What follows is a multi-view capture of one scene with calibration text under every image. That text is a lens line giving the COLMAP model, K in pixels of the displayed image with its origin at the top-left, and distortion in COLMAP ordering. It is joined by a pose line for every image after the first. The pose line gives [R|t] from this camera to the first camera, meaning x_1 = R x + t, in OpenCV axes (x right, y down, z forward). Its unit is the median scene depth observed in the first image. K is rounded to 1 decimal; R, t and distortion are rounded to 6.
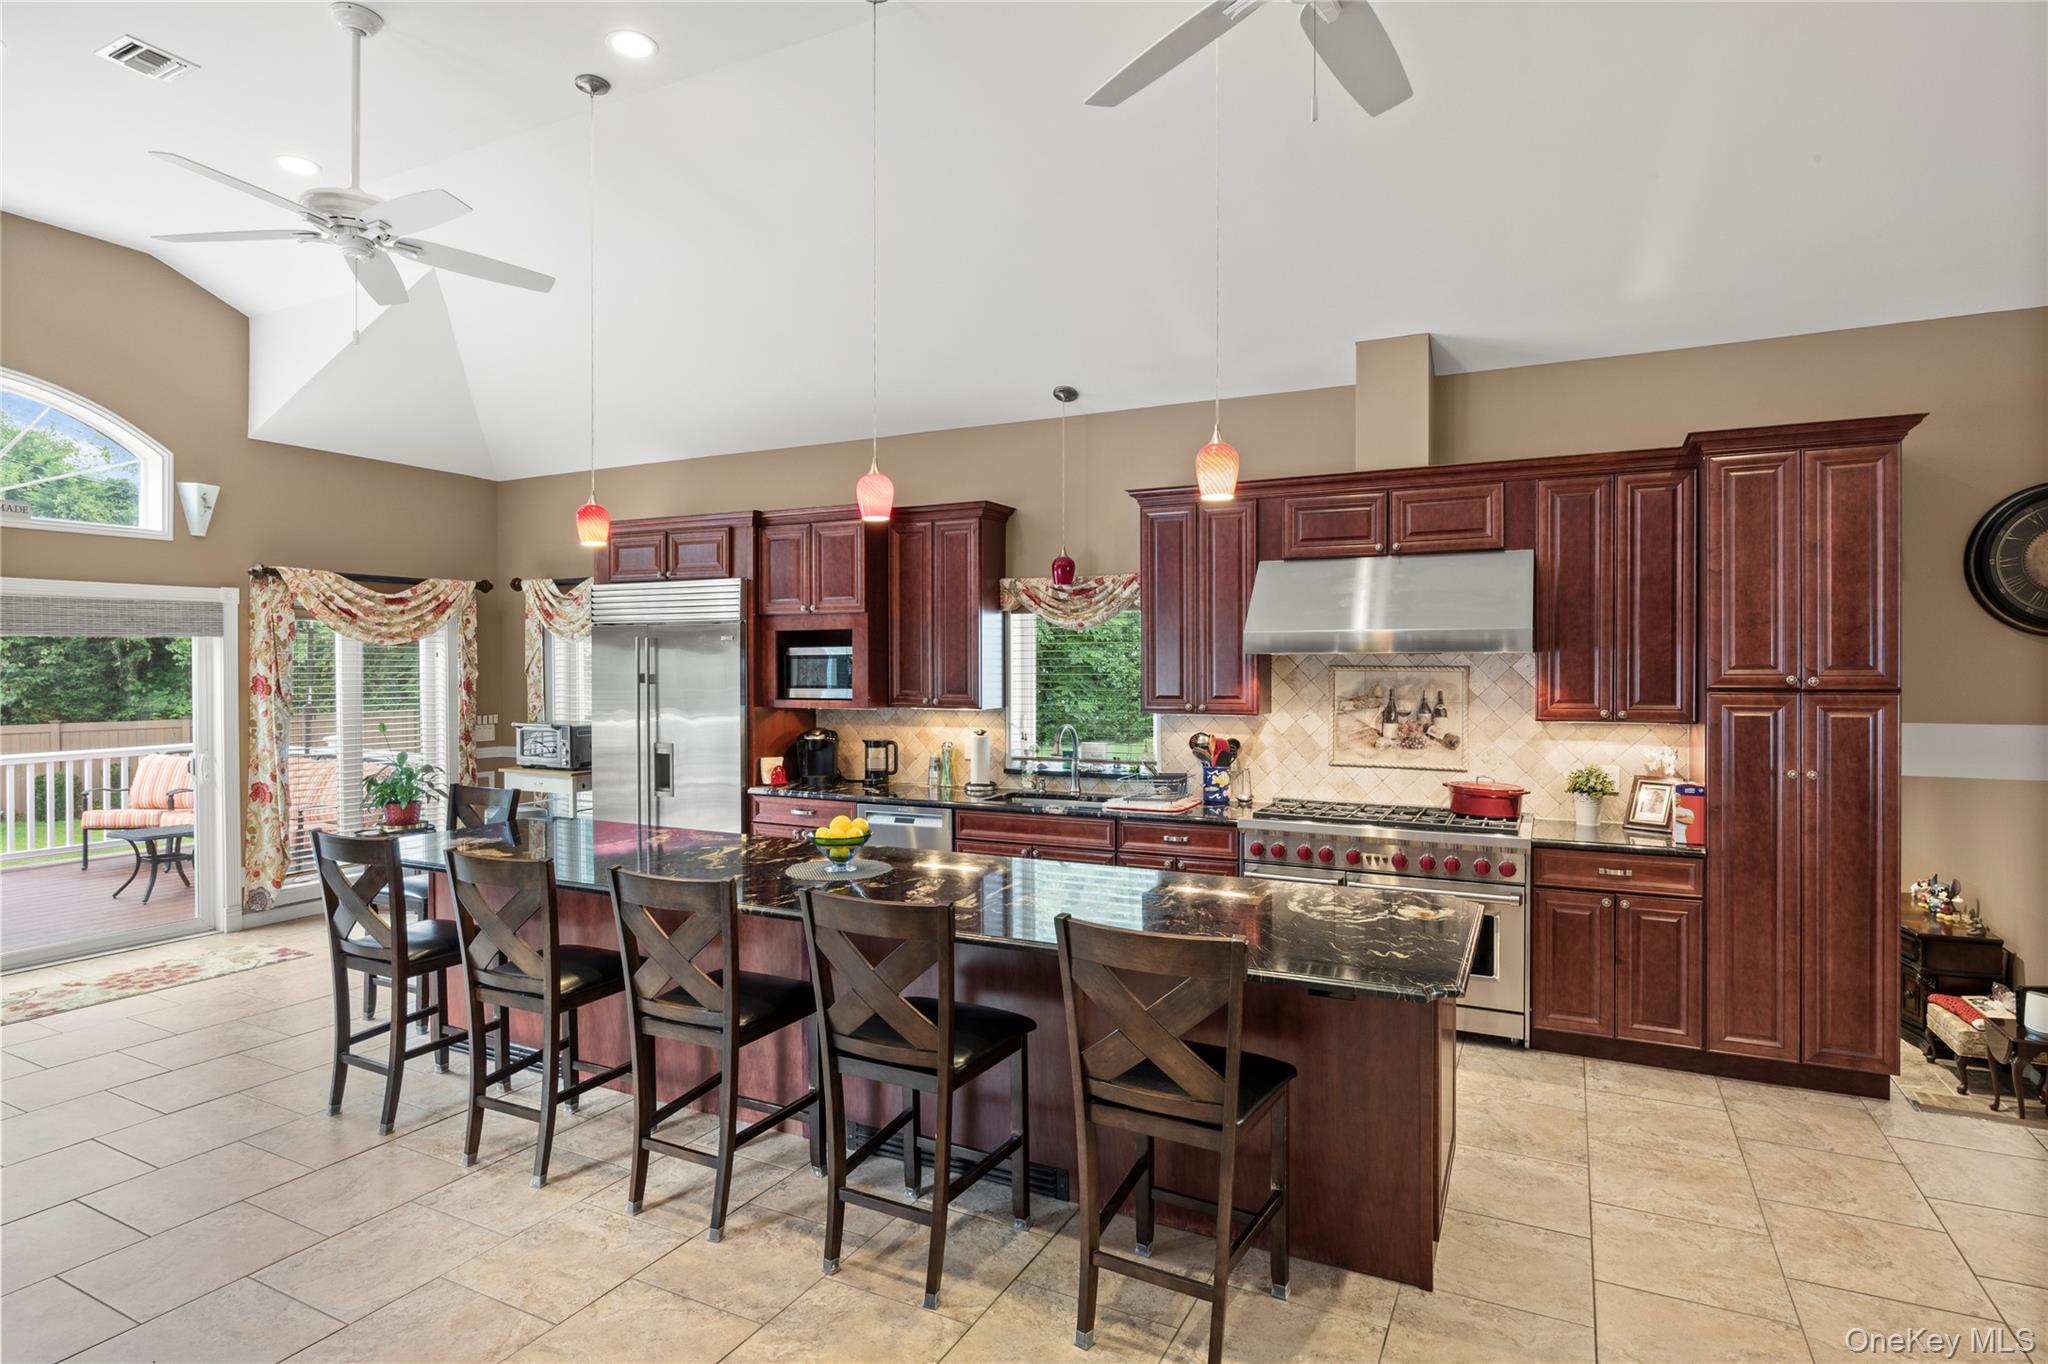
lens RADIAL K [[1048.2, 0, 1005.4], [0, 1048.2, 676.2], [0, 0, 1]] dist [-0.005809, -0.002318]
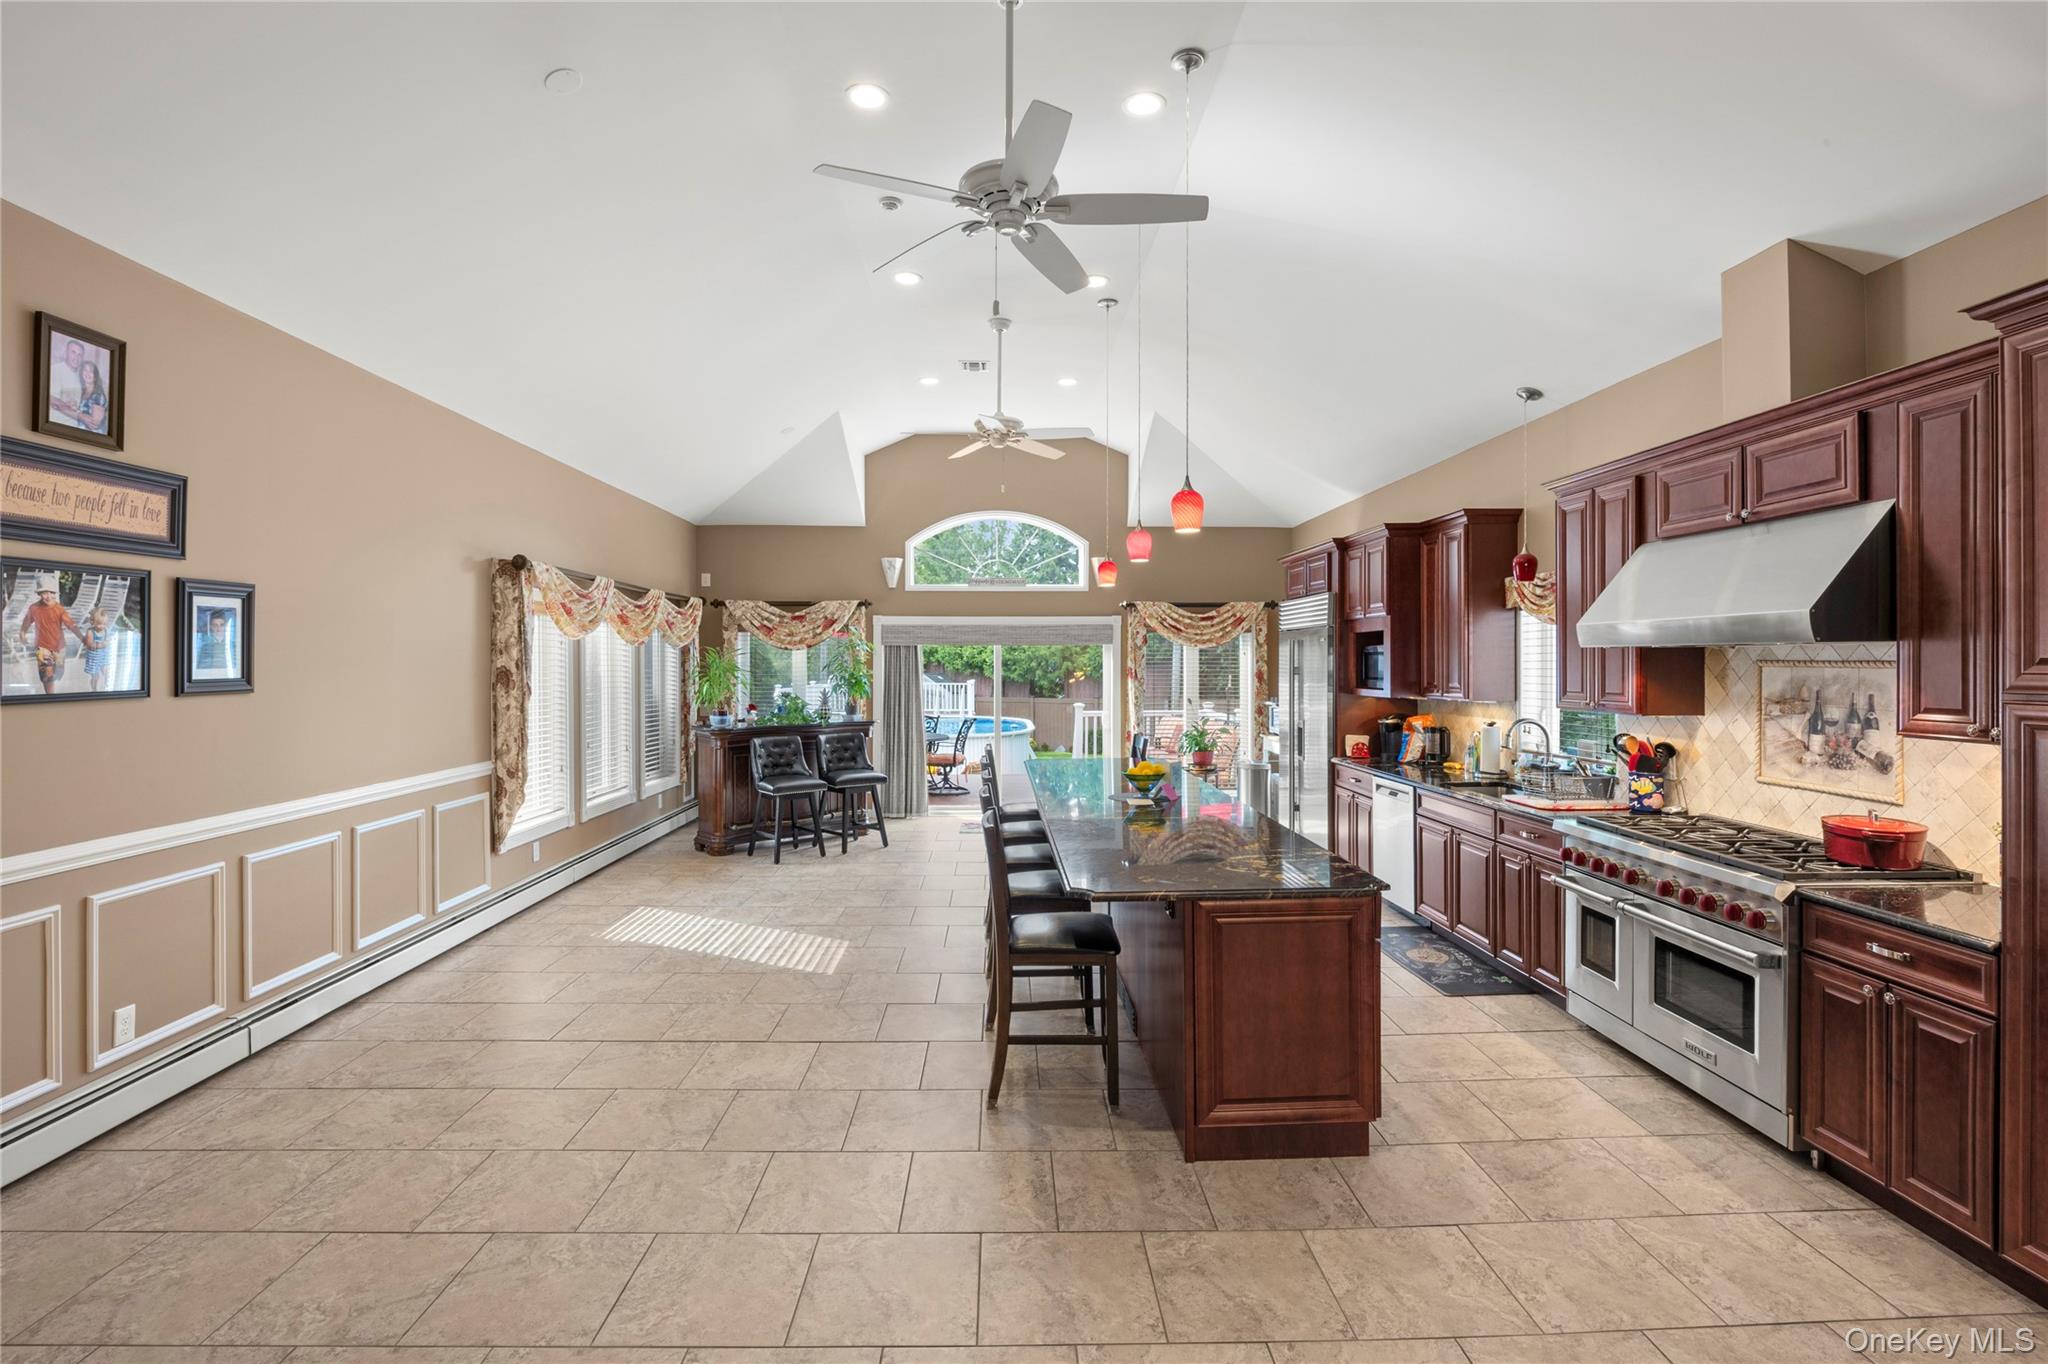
lens RADIAL K [[942.4, 0, 1042.4], [0, 942.4, 667.0], [0, 0, 1]] dist [-0.018853, 0.003452]
pose [[0.497763, 0.005450, -0.867296, 0.611829], [-0.010409, 0.999946, 0.000310, 0.000615], [0.867250, 0.008874, 0.497793, 0.138828]]
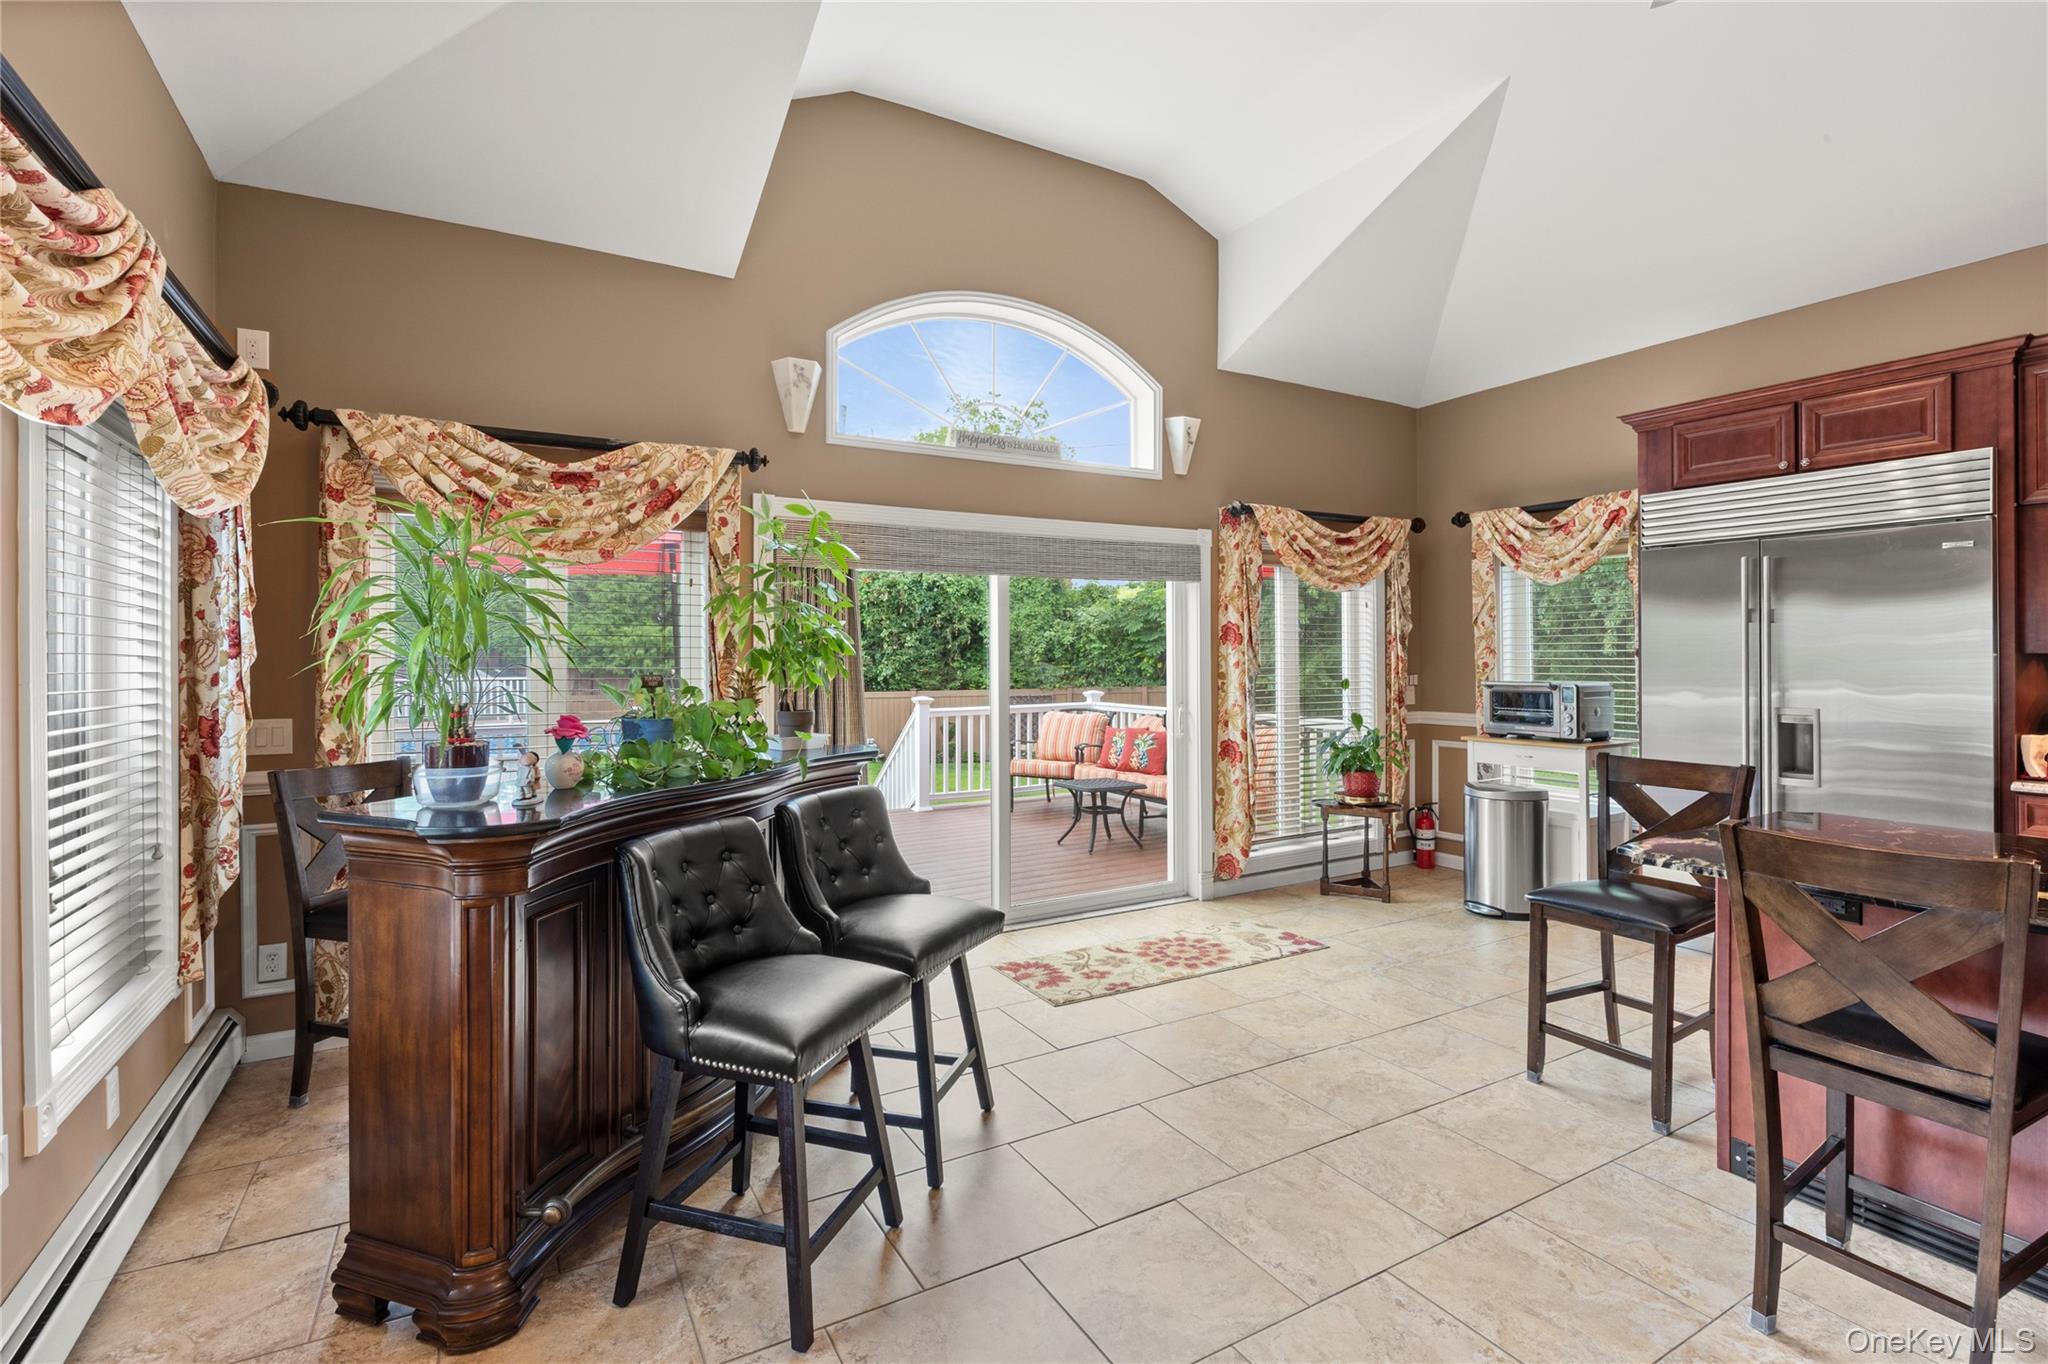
lens RADIAL K [[942.4, 0, 1037.0], [0, 942.4, 652.2], [0, 0, 1]] dist [-0.018853, 0.003452]
pose [[0.841079, -0.004786, -0.540891, -0.468216], [-0.002146, 0.999923, -0.012185, 0.039970], [0.540908, 0.011410, 0.841004, 0.240844]]
